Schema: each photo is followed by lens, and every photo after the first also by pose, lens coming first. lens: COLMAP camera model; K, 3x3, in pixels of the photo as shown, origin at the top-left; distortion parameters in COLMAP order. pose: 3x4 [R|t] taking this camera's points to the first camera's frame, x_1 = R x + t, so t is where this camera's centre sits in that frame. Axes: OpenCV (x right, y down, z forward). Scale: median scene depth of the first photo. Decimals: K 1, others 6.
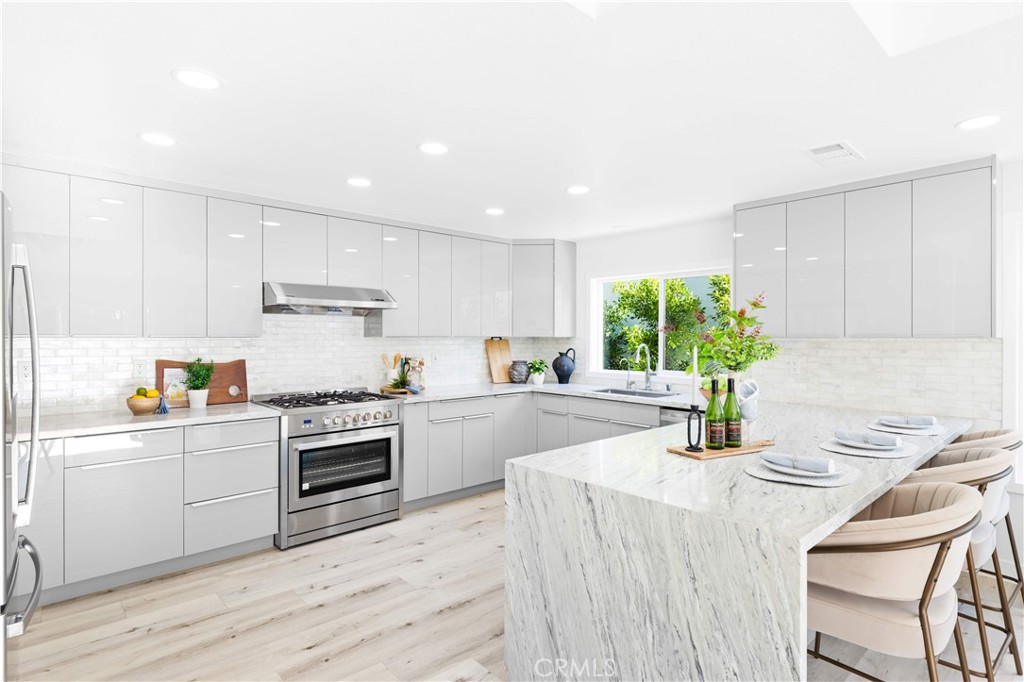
lens RADIAL K [[520.3, 0, 512.0], [0, 520.3, 341.0], [0, 0, 1]] dist [-0.000241, -0.000477]
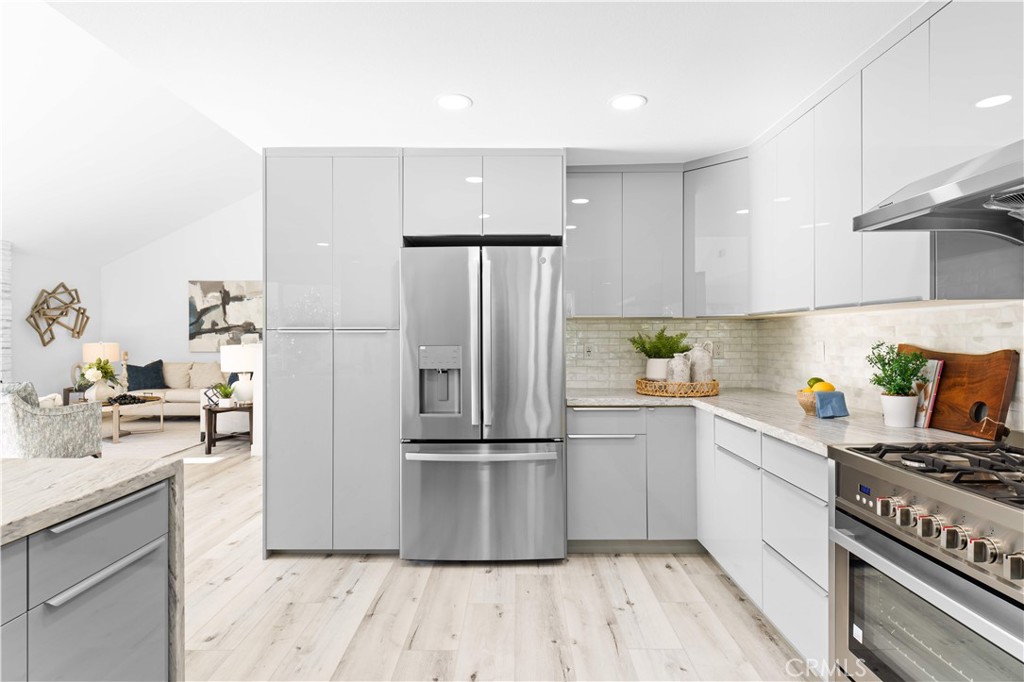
lens RADIAL K [[553.5, 0, 512.0], [0, 553.5, 341.0], [0, 0, 1]] dist [-0.003349, -0.001088]
pose [[-0.678375, 0.002874, -0.734711, 0.127919], [-0.008304, 0.999898, 0.011579, 0.025291], [0.734669, 0.013956, -0.678282, 0.964982]]
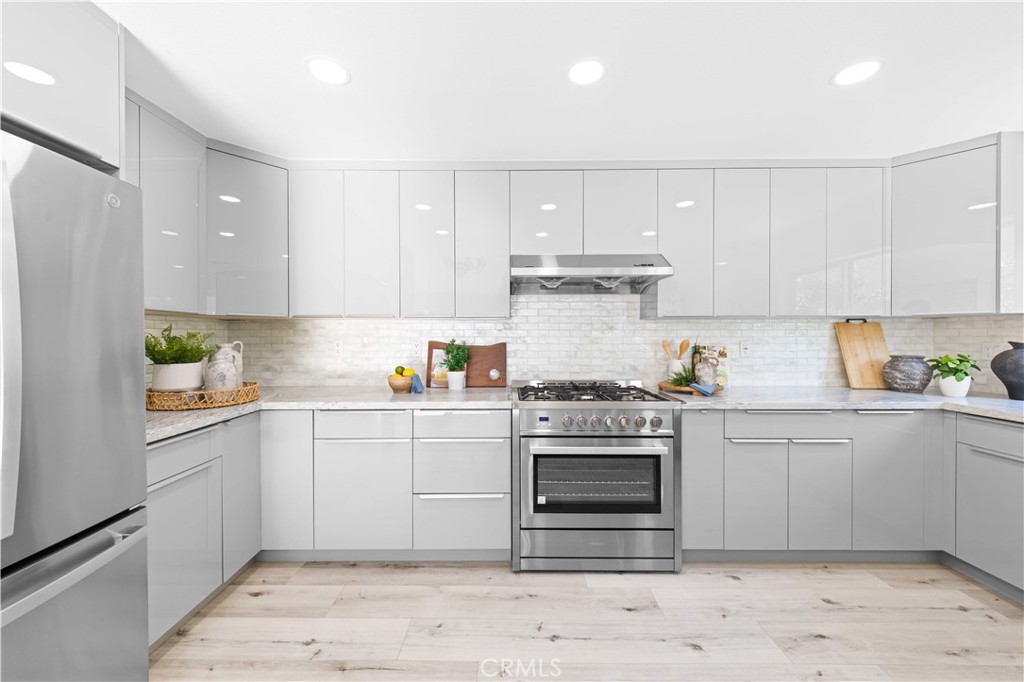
lens RADIAL K [[388.5, 0, 511.2], [0, 388.5, 338.6], [0, 0, 1]] dist [0.005059, -0.000194]
pose [[0.736658, -0.000210, -0.676265, -0.023854], [-0.004320, 0.999978, -0.005017, 0.030267], [0.676251, 0.006617, 0.736641, 0.463257]]
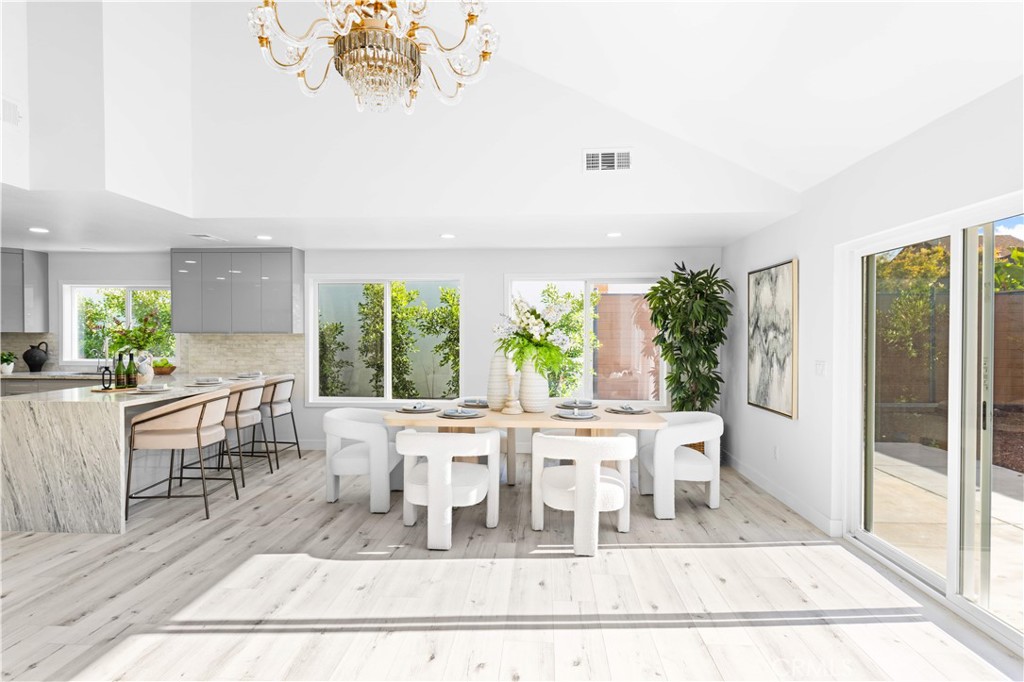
lens RADIAL K [[553.5, 0, 512.0], [0, 553.5, 341.0], [0, 0, 1]] dist [-0.003349, -0.001088]
pose [[0.711053, -0.007247, 0.703101, -0.016626], [0.003888, 0.999972, 0.006375, 0.010426], [-0.703128, -0.001799, 0.711061, -0.882360]]
